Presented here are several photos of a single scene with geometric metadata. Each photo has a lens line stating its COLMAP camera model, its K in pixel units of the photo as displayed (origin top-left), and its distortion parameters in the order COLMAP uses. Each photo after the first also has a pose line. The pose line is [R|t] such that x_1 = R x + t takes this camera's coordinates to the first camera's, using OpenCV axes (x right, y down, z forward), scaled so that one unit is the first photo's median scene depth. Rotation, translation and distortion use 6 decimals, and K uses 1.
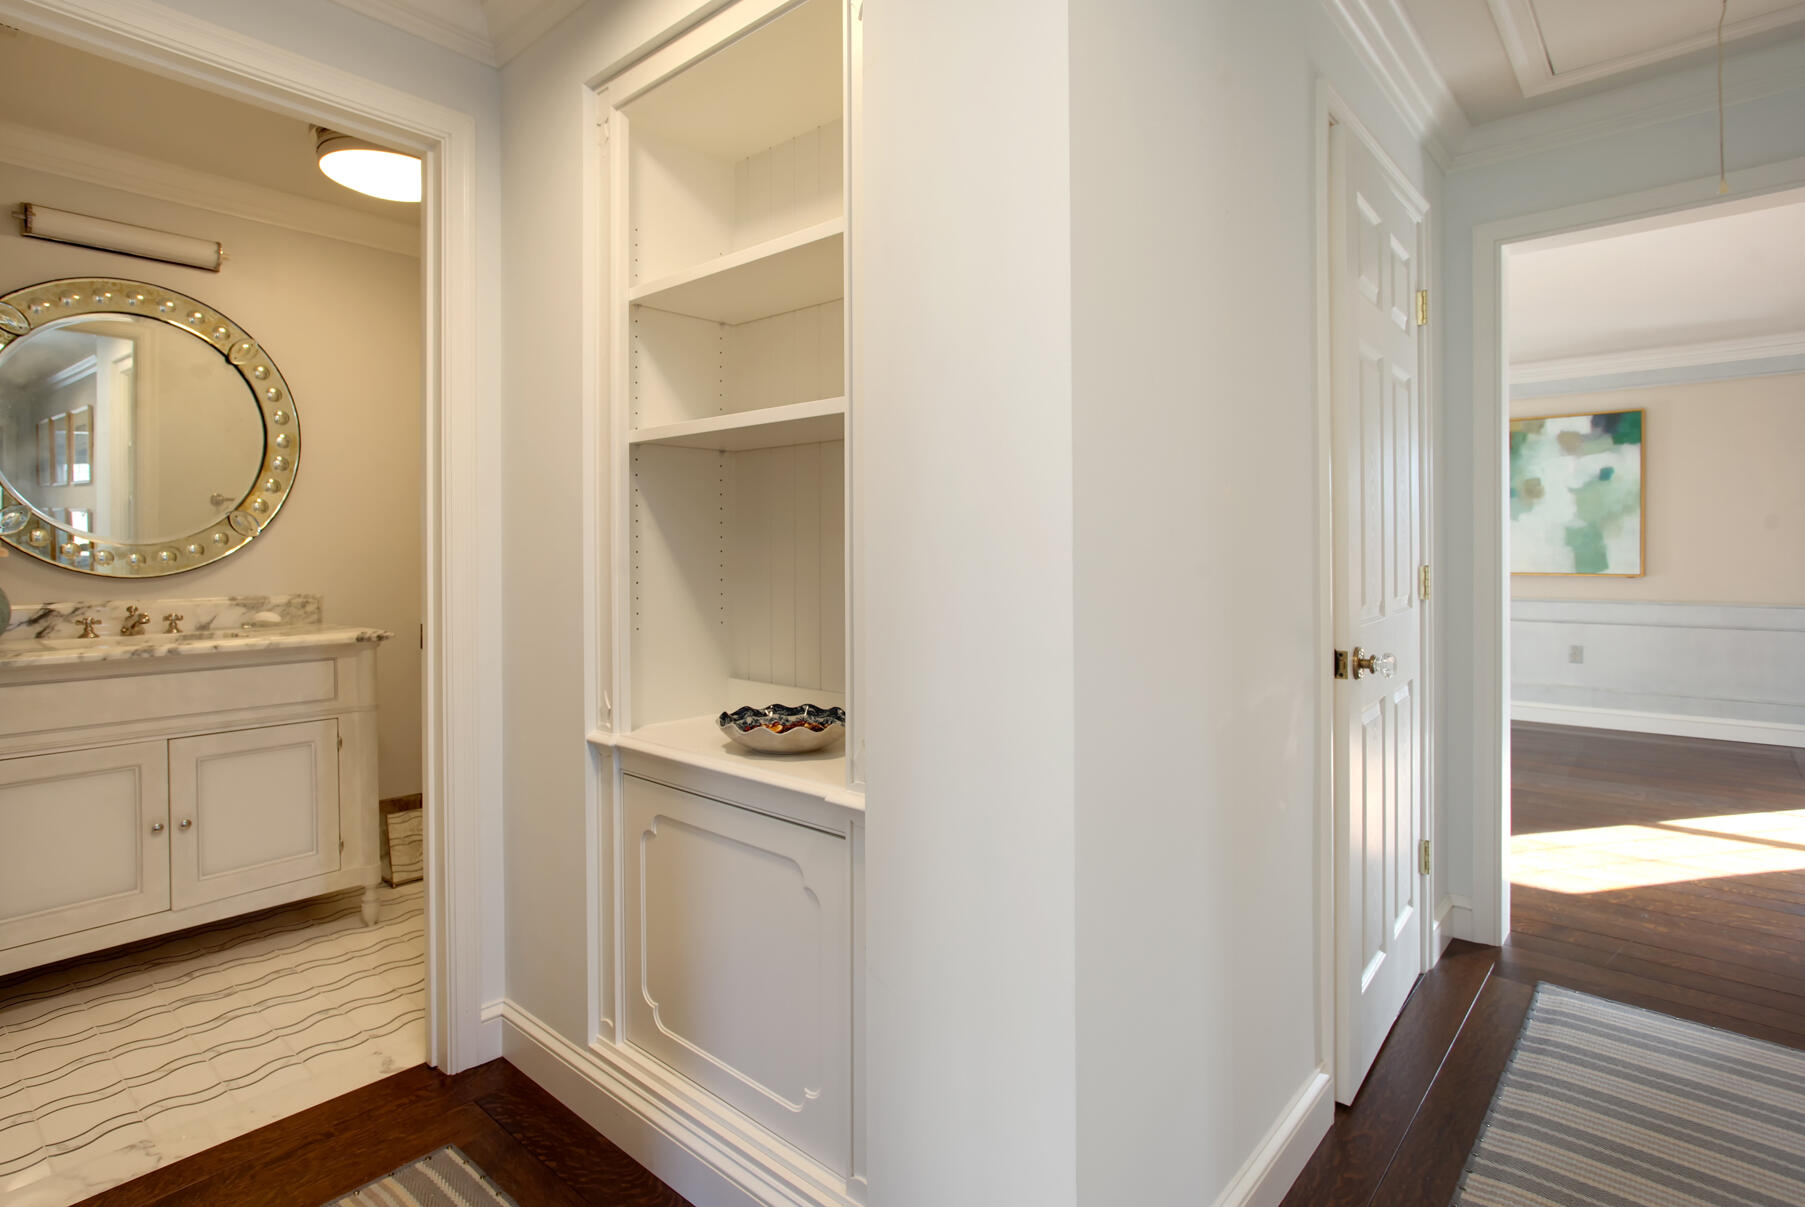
lens RADIAL K [[933.8, 0, 851.4], [0, 933.8, 554.6], [0, 0, 1]] dist [-0.001054, -0.000049]
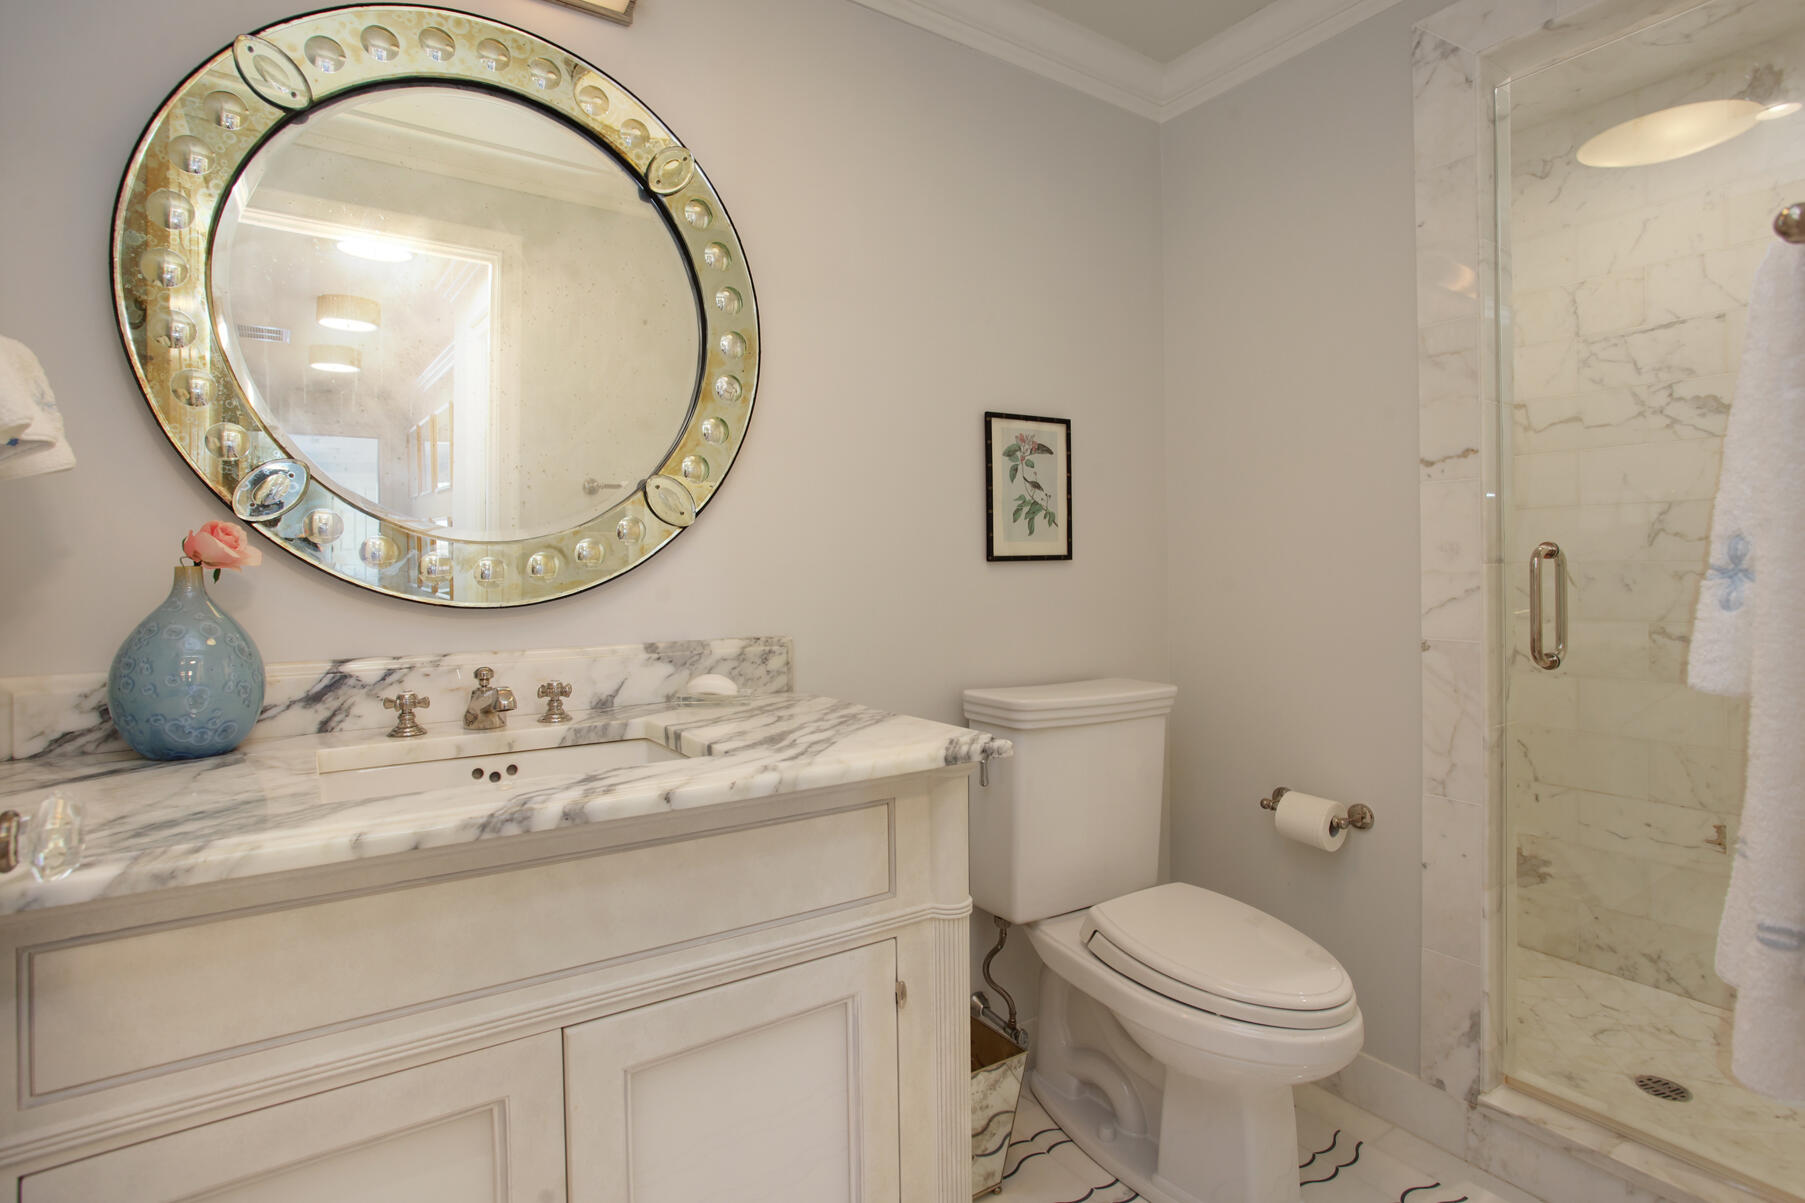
lens RADIAL K [[935.6, 0, 878.3], [0, 935.6, 536.8], [0, 0, 1]] dist [-0.068374, 0.036890]
pose [[0.966292, -0.018095, -0.256813, -0.451013], [0.009797, 0.999389, -0.033554, 0.005607], [0.257263, 0.029907, 0.965878, 0.590638]]
